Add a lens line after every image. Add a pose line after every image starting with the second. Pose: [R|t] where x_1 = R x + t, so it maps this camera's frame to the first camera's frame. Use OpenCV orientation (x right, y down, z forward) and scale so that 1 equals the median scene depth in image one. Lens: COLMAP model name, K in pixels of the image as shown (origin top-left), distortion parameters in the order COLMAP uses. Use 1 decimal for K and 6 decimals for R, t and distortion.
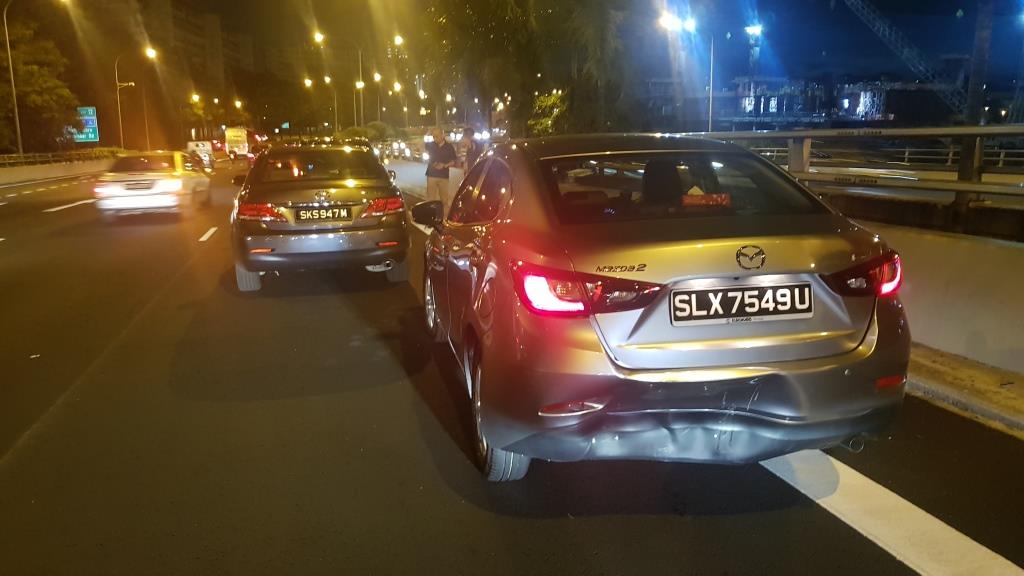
lens RADIAL K [[803.4, 0, 491.1], [0, 803.4, 283.0], [0, 0, 1]] dist [-0.008548, -0.005316]
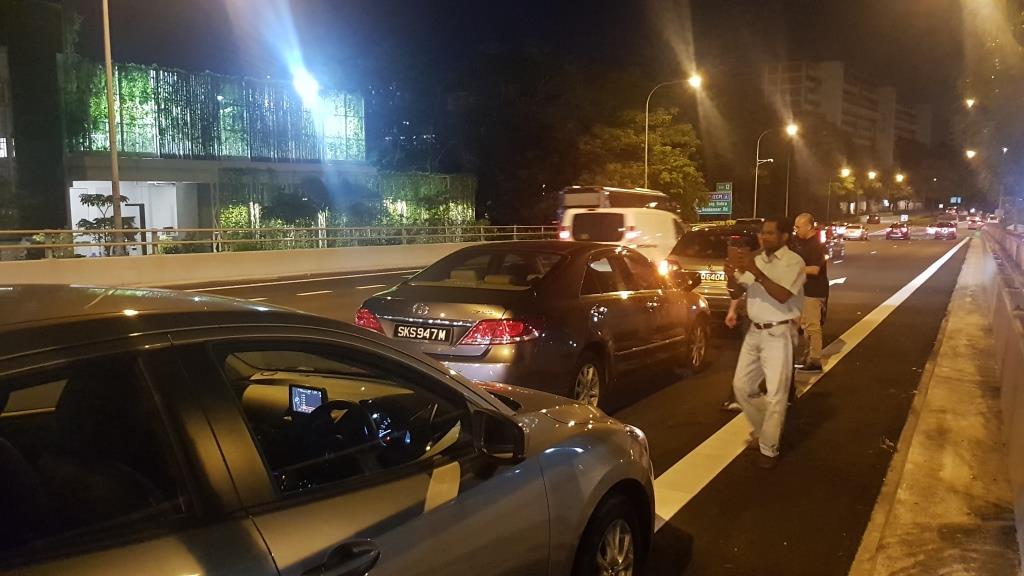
lens RADIAL K [[801.1, 0, 512.0], [0, 801.1, 288.0], [0, 0, 1]] dist [-0.005745, -0.005302]
pose [[0.720223, 0.084466, -0.688581, 0.054859], [-0.141128, 0.989644, -0.026216, -0.016911], [0.679236, 0.116060, 0.724685, 0.067207]]
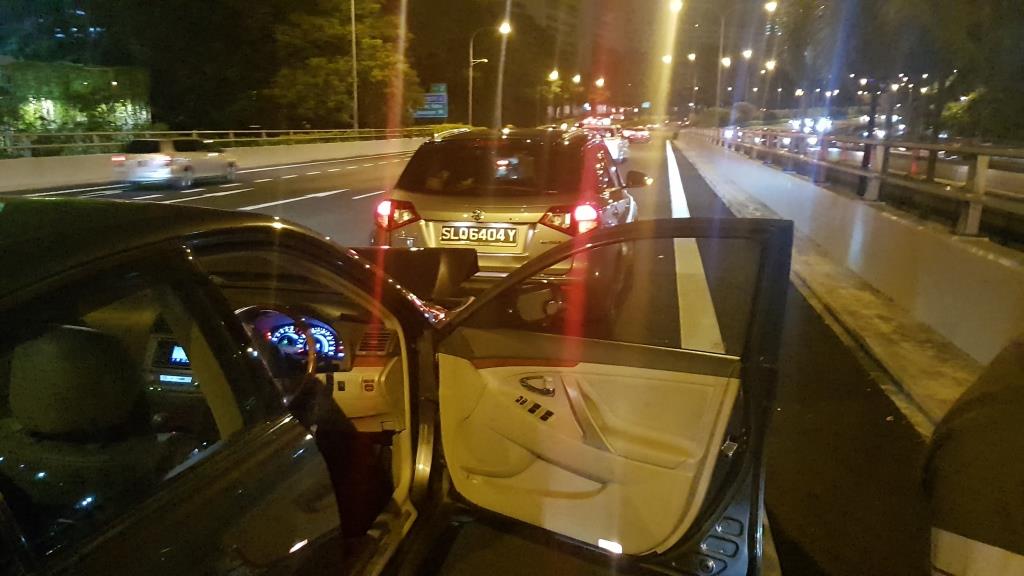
lens RADIAL K [[803.4, 0, 491.1], [0, 803.4, 283.0], [0, 0, 1]] dist [-0.008548, -0.005316]
pose [[0.903793, 0.106852, -0.414417, 0.001809], [-0.097019, 0.994275, 0.044773, -0.028967], [0.416829, -0.000259, 0.908985, 0.148183]]
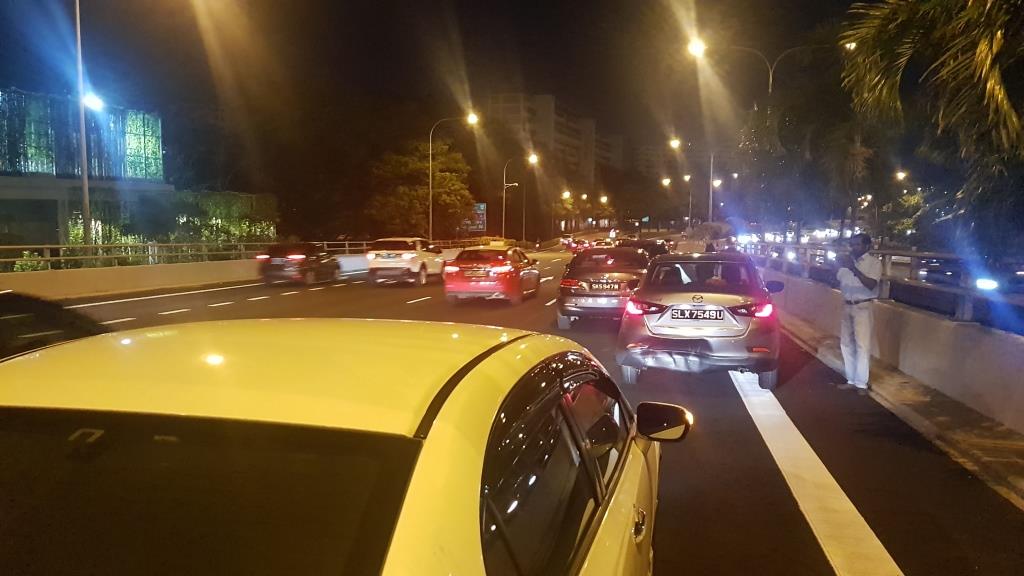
lens RADIAL K [[801.2, 0, 501.8], [0, 801.2, 286.9], [0, 0, 1]] dist [-0.007771, -0.013301]
pose [[0.909805, 0.052479, -0.411705, 0.046702], [-0.096824, 0.991440, -0.087589, 0.013535], [0.403584, 0.119552, 0.907098, -0.105719]]
